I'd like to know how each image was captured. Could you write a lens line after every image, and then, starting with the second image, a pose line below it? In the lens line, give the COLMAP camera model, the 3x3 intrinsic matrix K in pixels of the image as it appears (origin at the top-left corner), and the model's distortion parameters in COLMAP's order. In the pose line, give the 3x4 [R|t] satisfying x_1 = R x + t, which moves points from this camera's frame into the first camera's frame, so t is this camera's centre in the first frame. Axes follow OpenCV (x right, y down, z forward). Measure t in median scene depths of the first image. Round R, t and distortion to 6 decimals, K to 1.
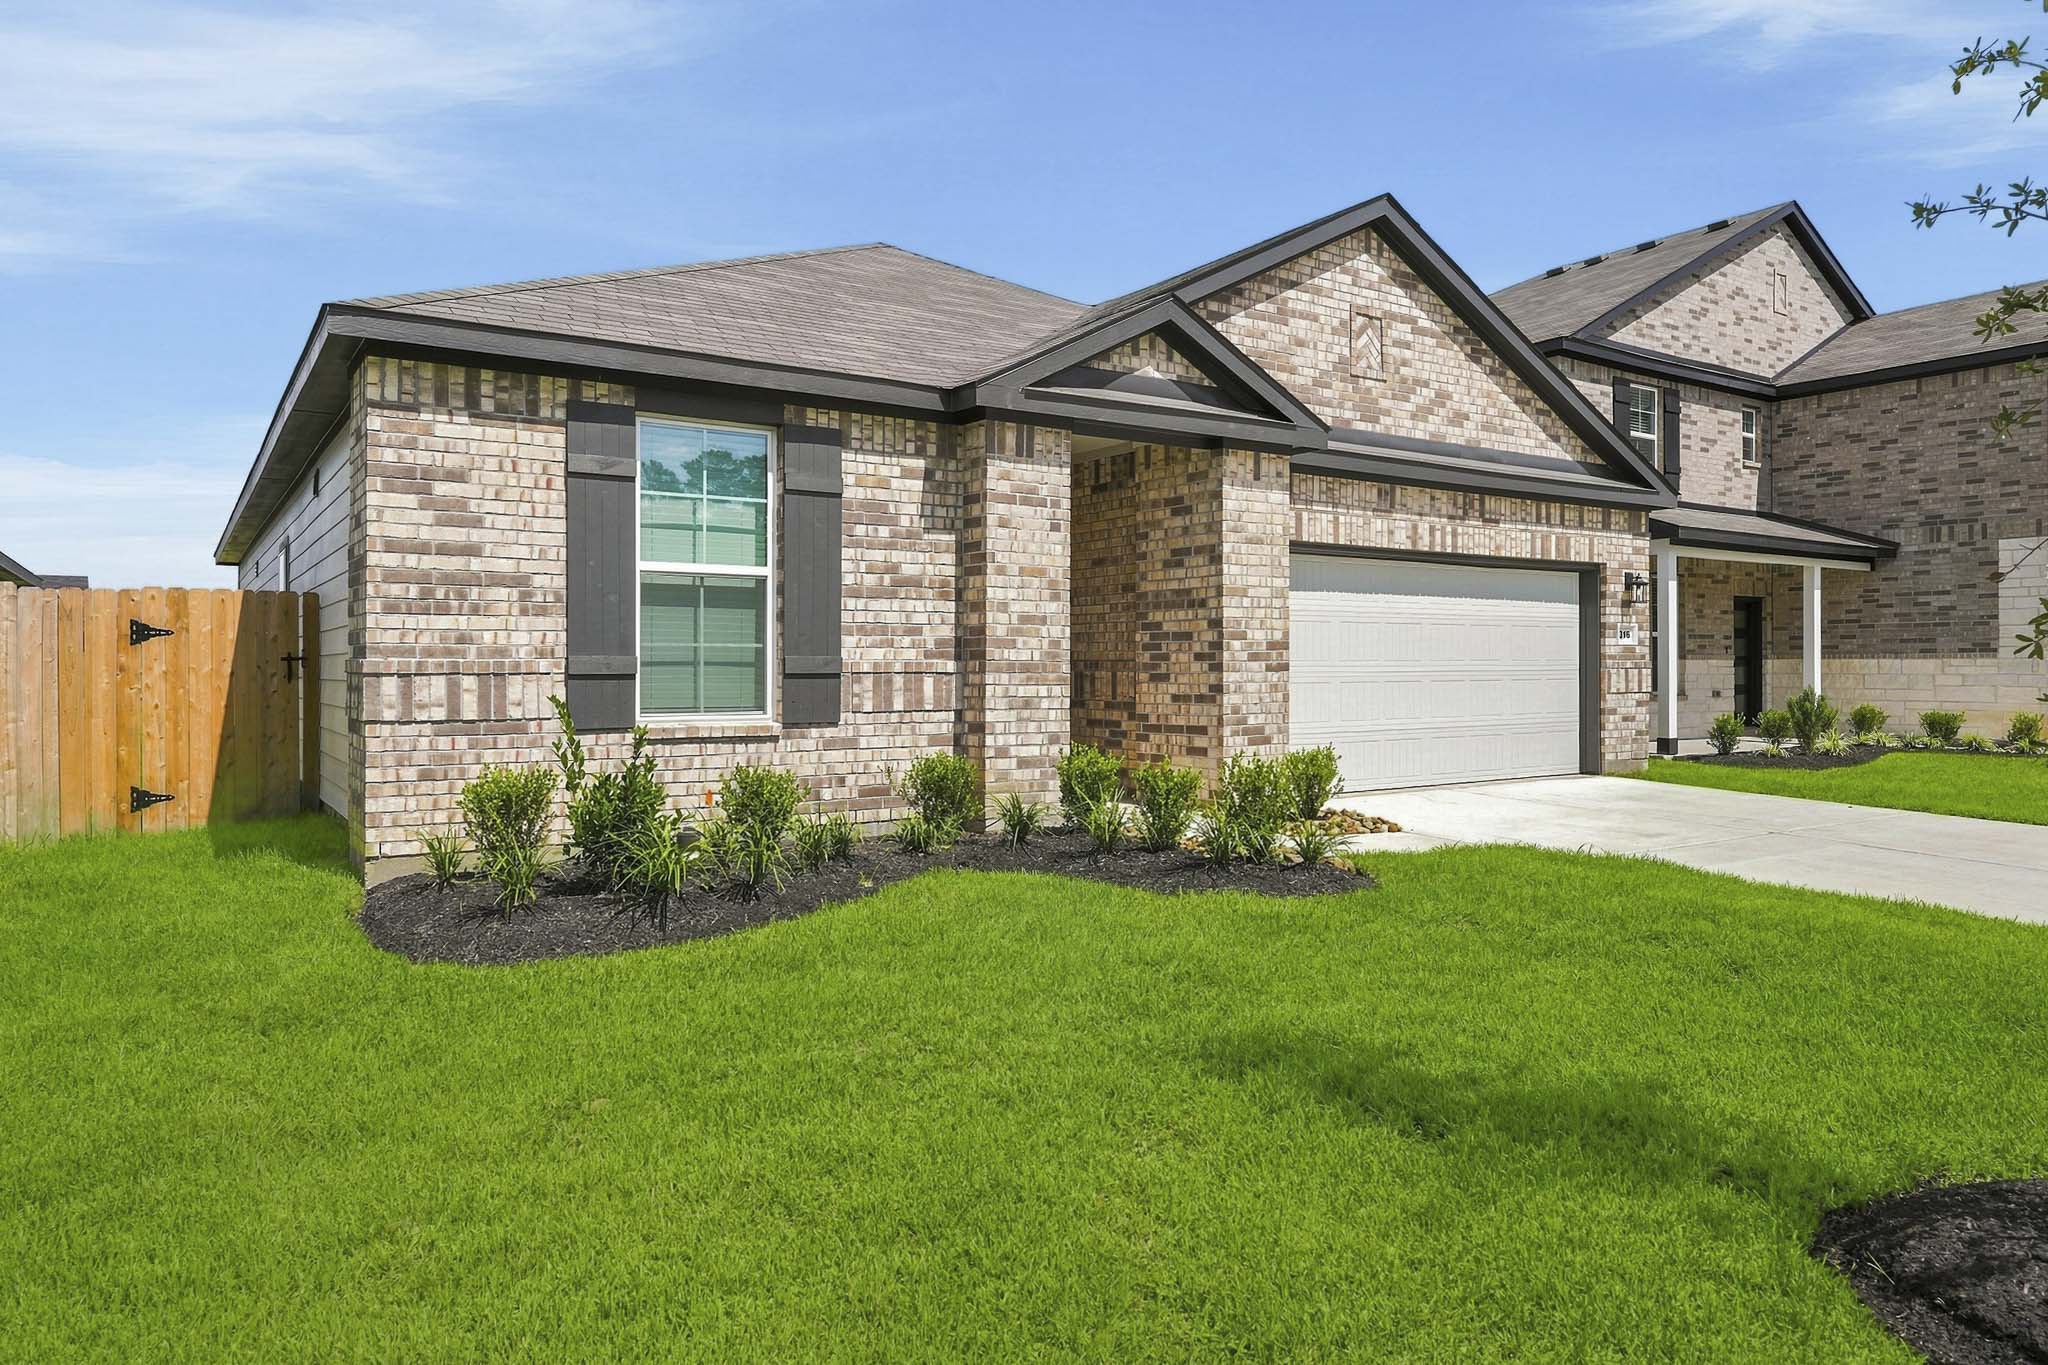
lens RADIAL K [[1294.9, 0, 1024.0], [0, 1294.9, 682.5], [0, 0, 1]] dist [-0.004116, 0.000102]
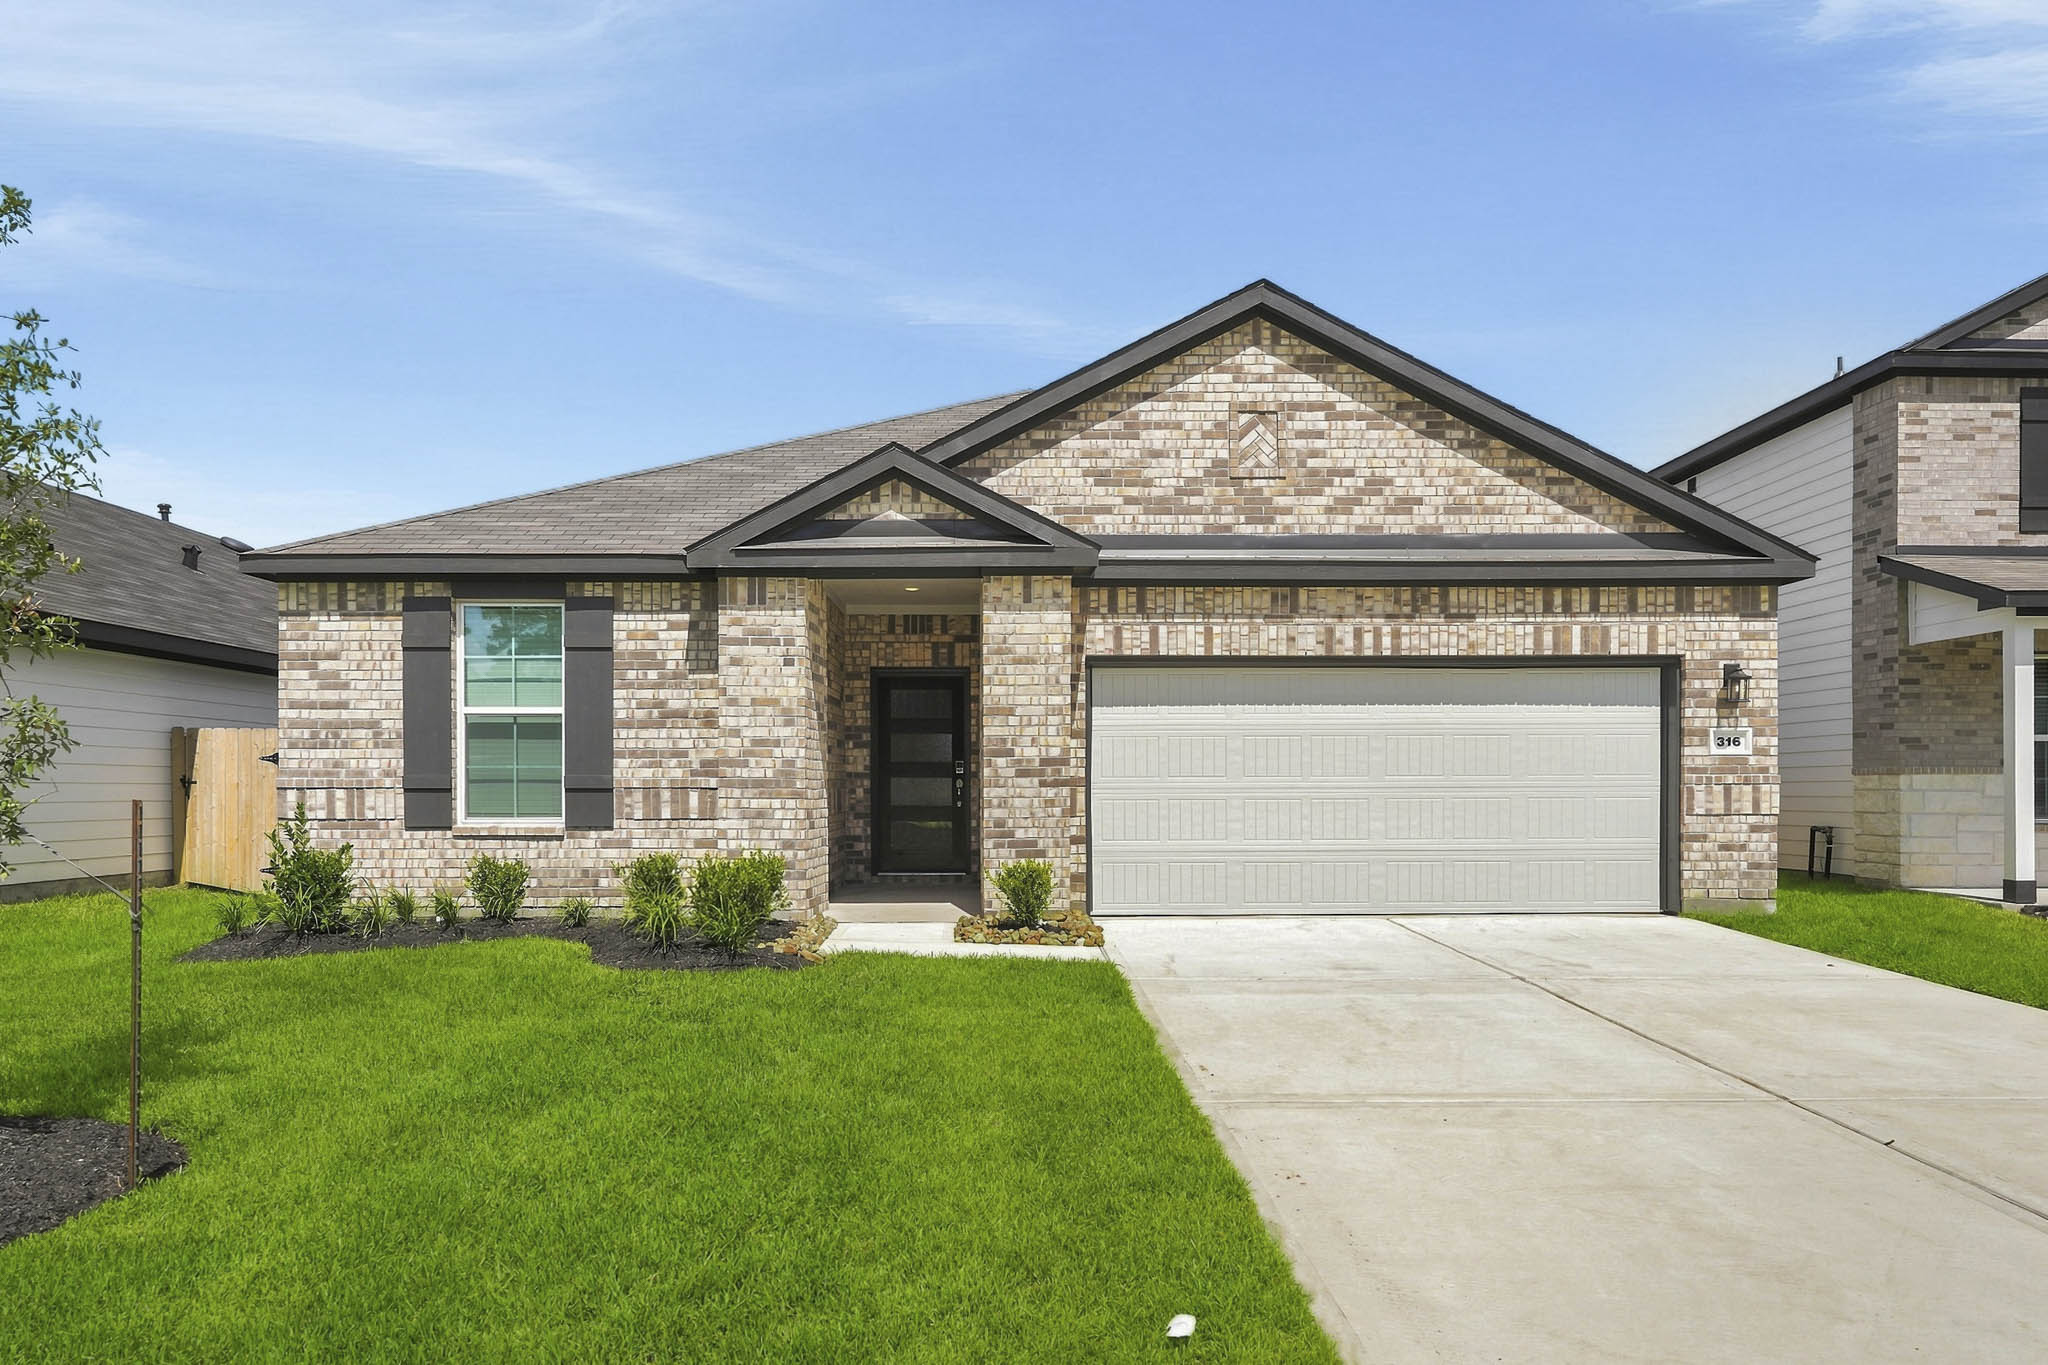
lens RADIAL K [[1363.0, 0, 1024.3], [0, 1363.0, 820.4], [0, 0, 1]] dist [-0.002207, -0.000245]
pose [[0.836701, 0.011353, -0.547542, 0.887232], [-0.005795, 0.999913, 0.011876, 0.005996], [0.547629, -0.006764, 0.836694, 0.094744]]
